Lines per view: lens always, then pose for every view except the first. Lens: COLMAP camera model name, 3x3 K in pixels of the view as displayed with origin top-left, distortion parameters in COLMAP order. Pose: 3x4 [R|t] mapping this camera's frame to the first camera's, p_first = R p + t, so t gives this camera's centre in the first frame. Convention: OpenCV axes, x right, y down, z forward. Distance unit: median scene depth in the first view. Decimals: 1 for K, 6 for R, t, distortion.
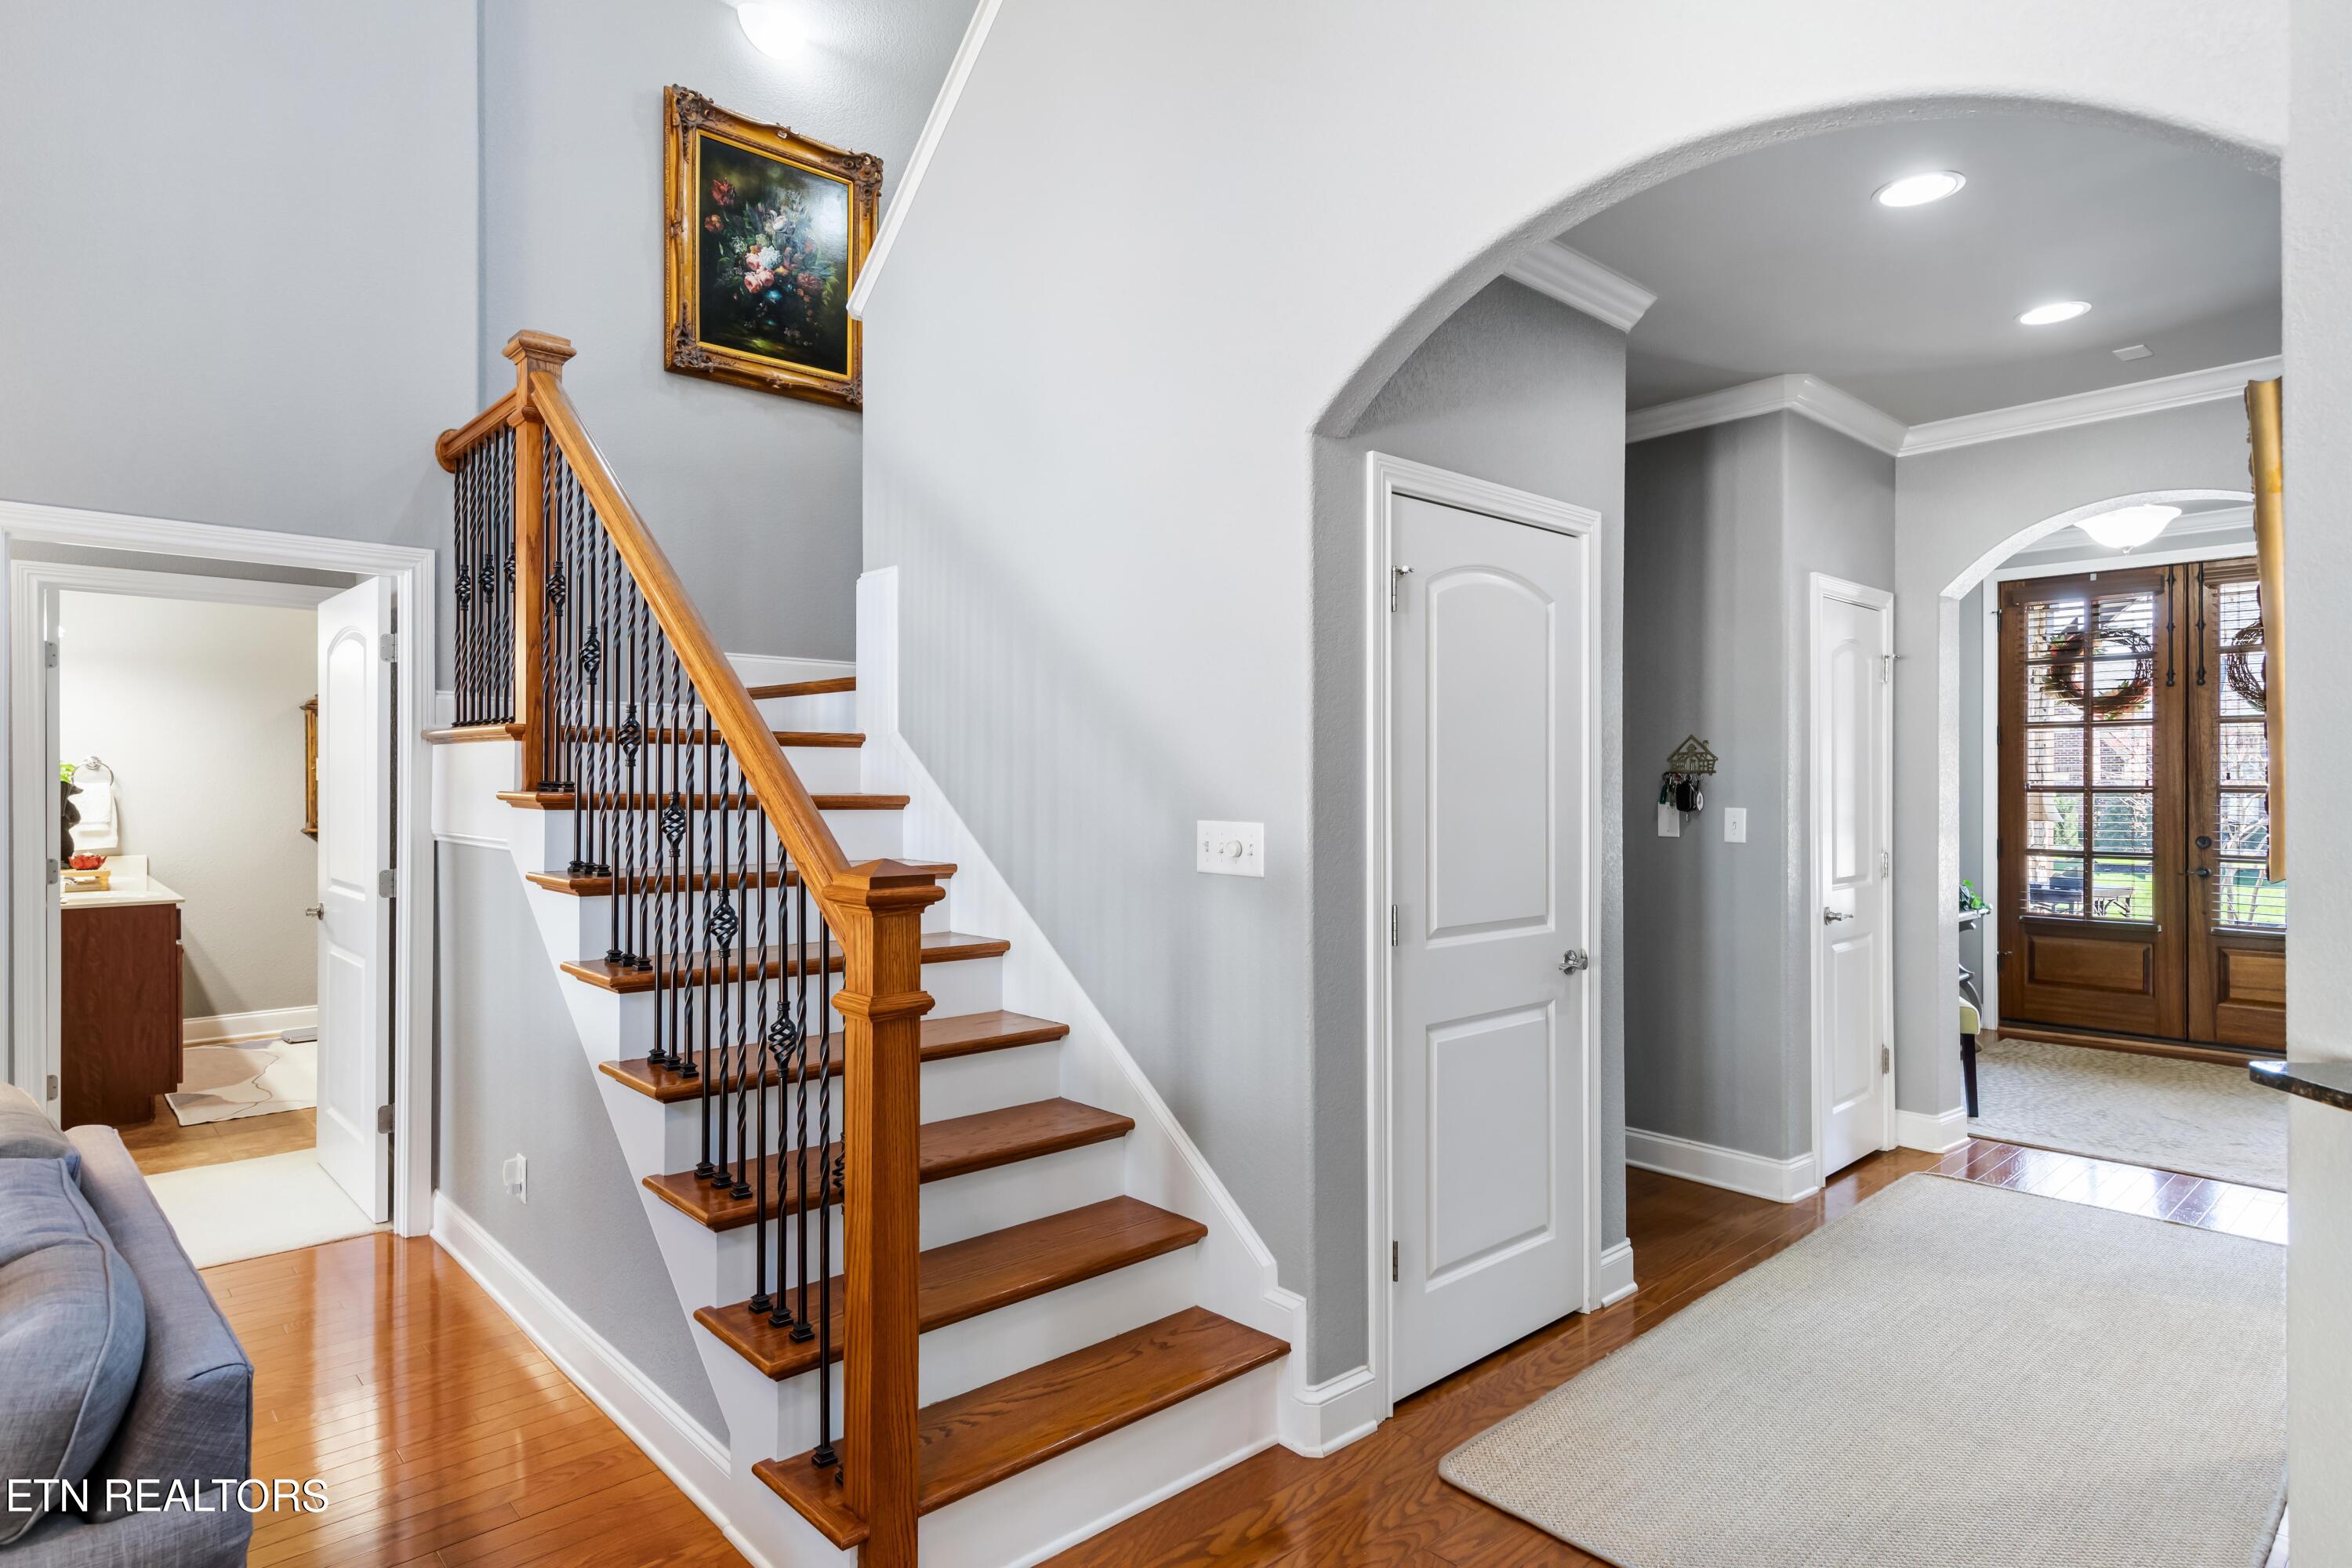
lens RADIAL K [[1279.7, 0, 1176.0], [0, 1279.7, 784.0], [0, 0, 1]] dist [0.001012, 0.000494]
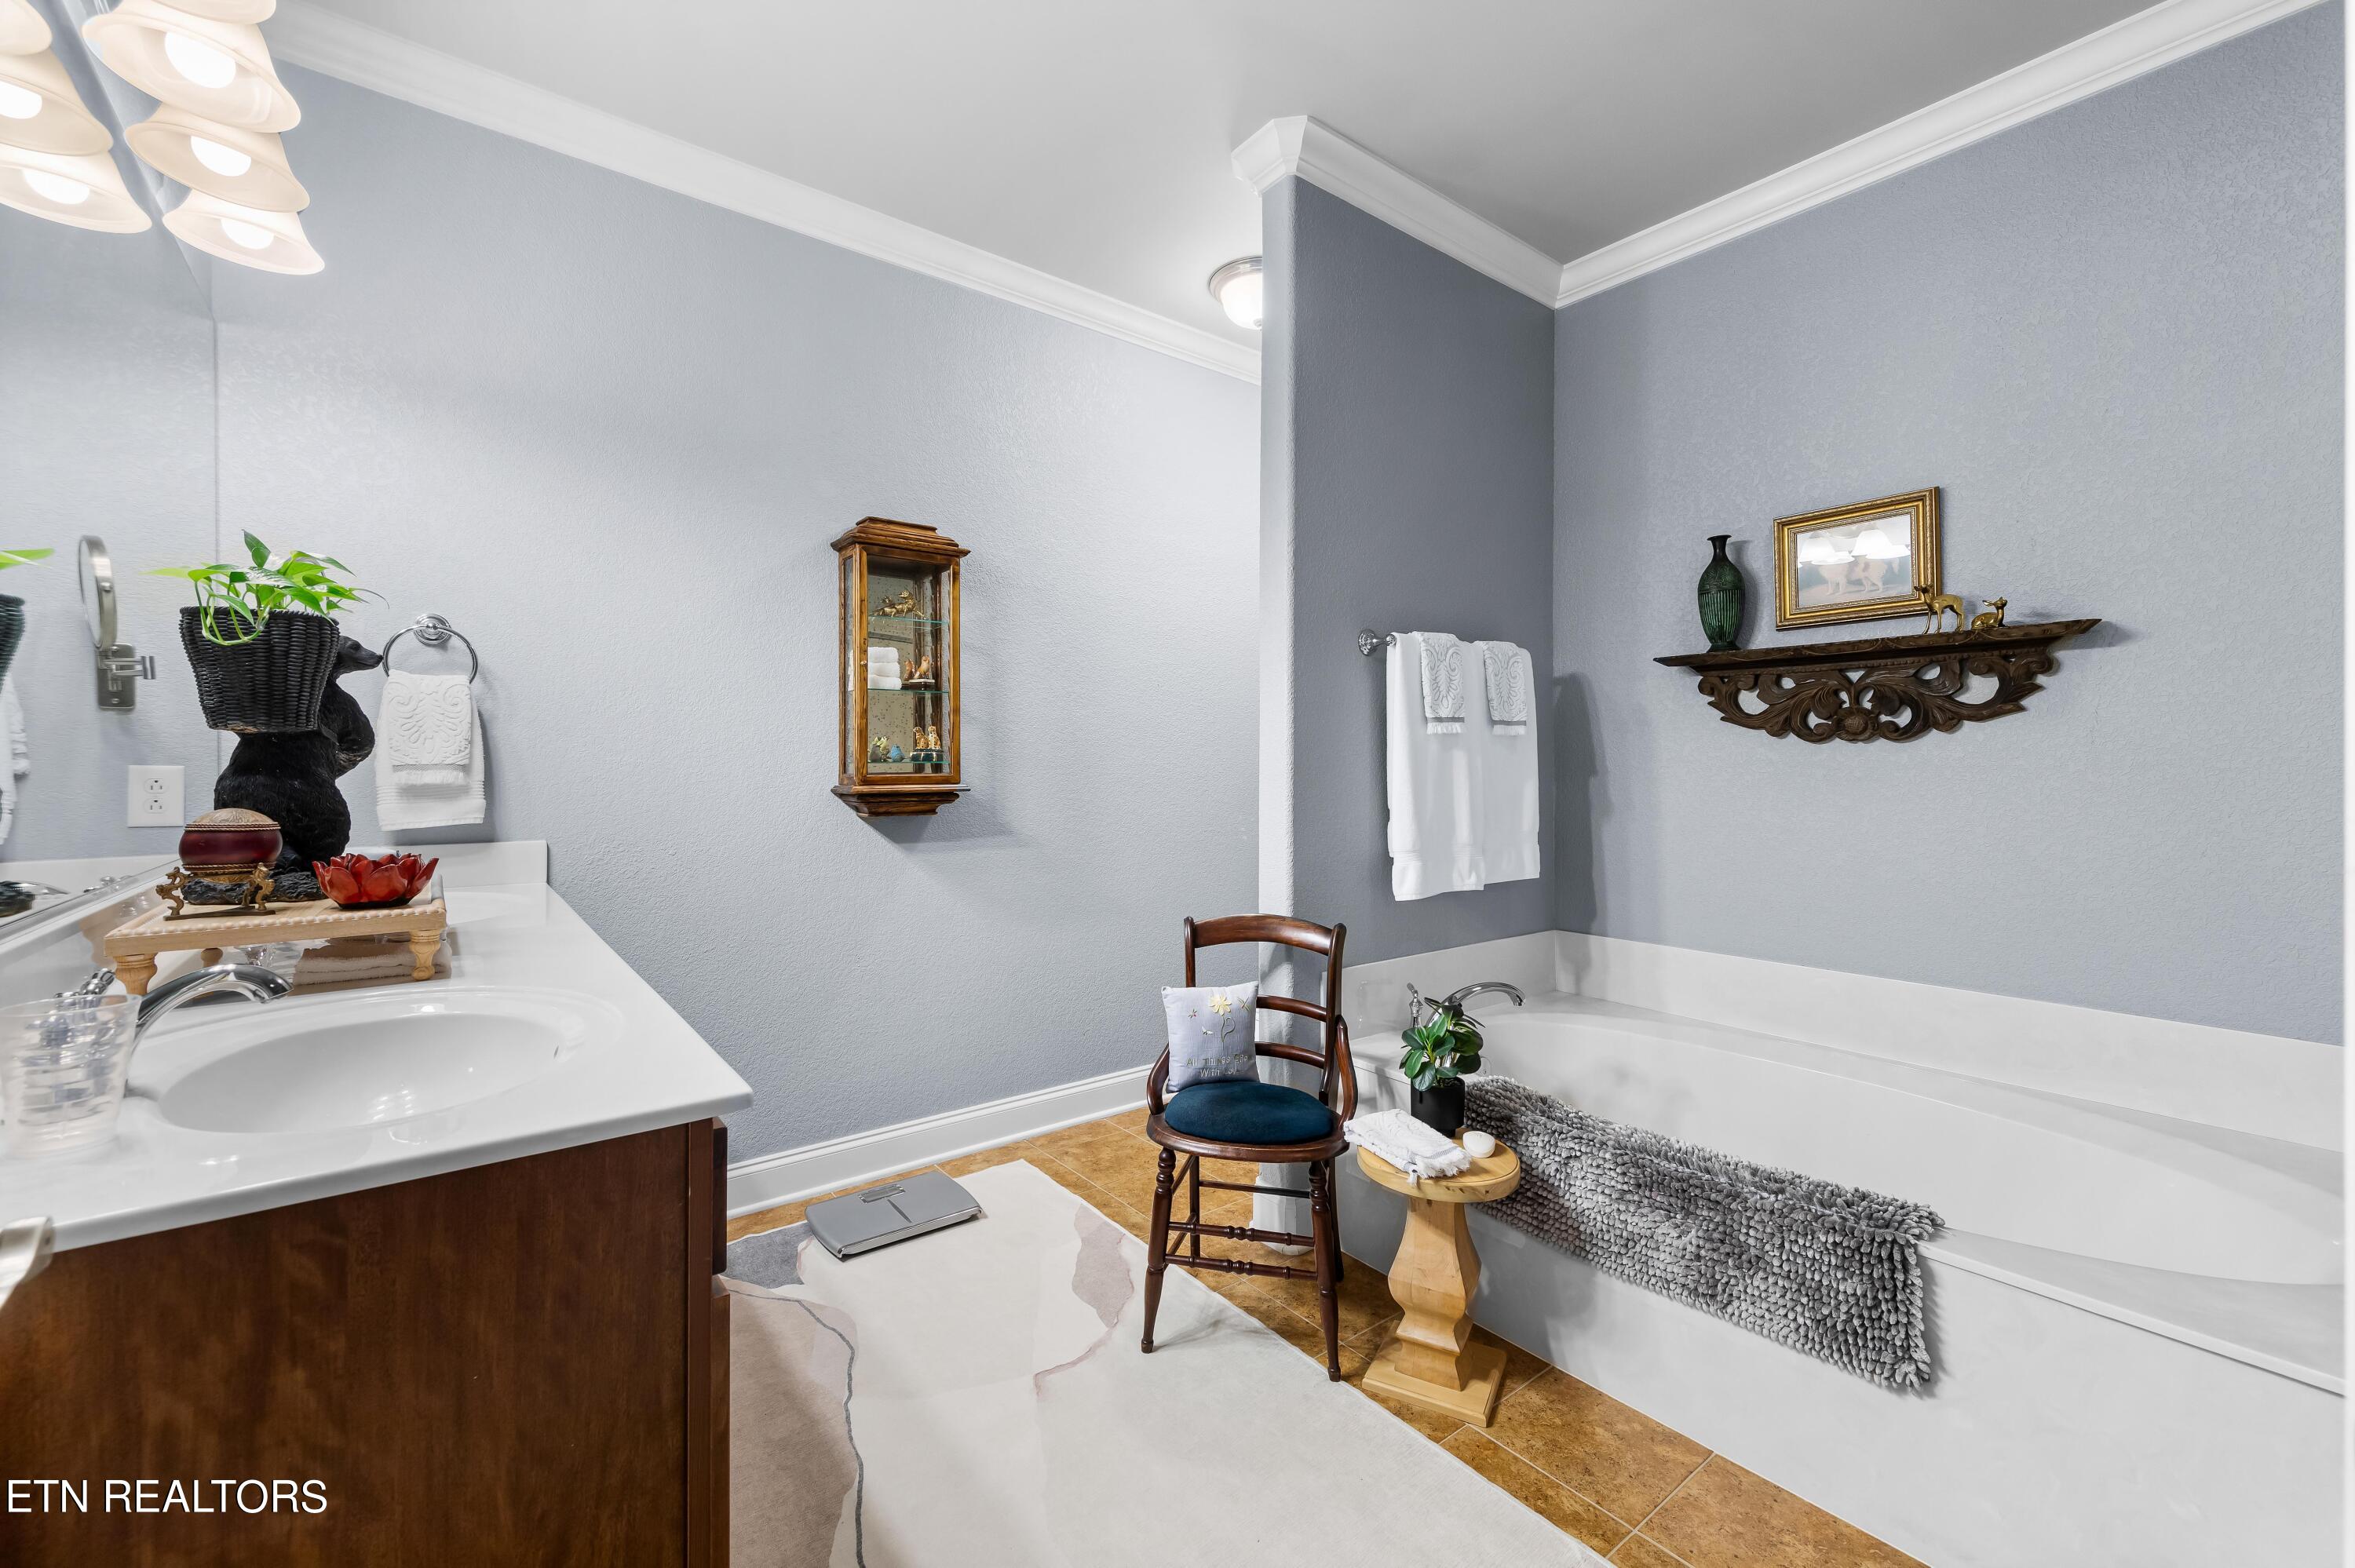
lens RADIAL K [[954.7, 0, 1185.1], [0, 954.7, 757.8], [0, 0, 1]] dist [0.001617, 0.000228]
pose [[0.997422, -0.000425, -0.071764, -0.647926], [-0.000393, 0.999935, -0.011380, 0.035827], [0.071765, 0.011379, 0.997357, 0.794004]]
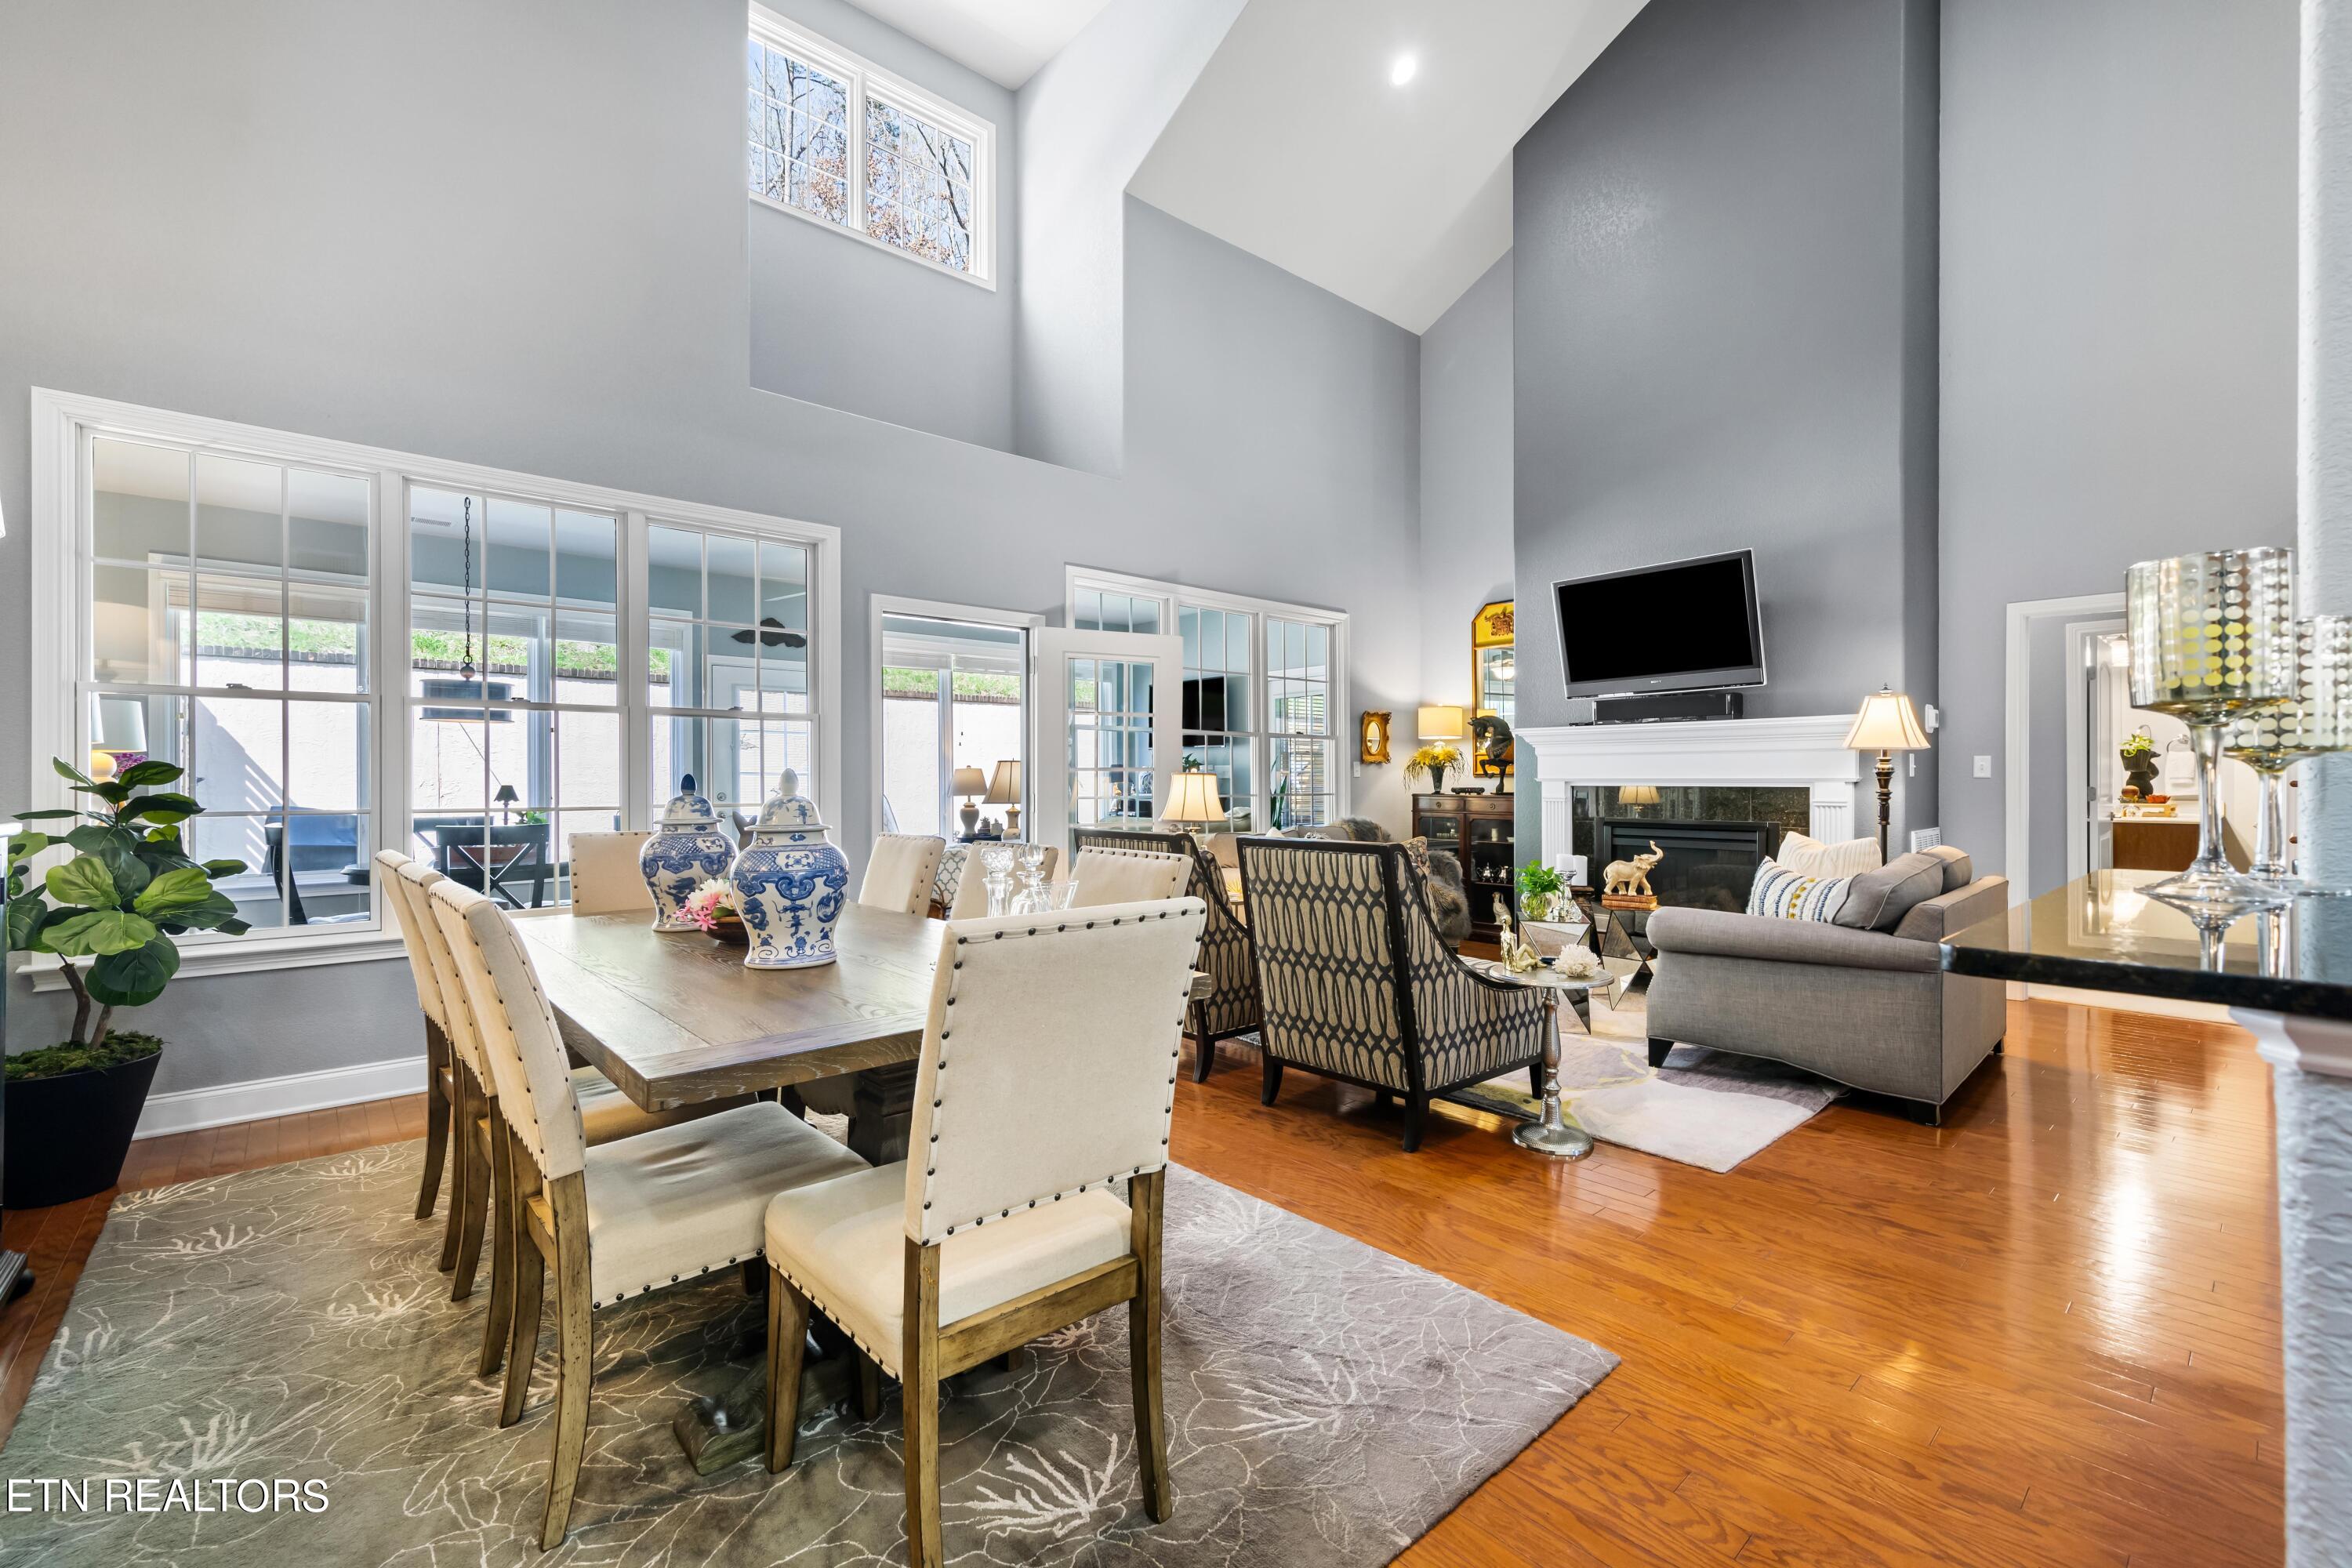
lens RADIAL K [[997.1, 0, 1176.0], [0, 997.1, 784.0], [0, 0, 1]] dist [0.001851, -0.000039]
pose [[-0.027714, 0.001465, -0.999615, 0.426887], [-0.002832, 0.999995, 0.001544, 0.044228], [0.999612, 0.002874, -0.027710, -0.184589]]
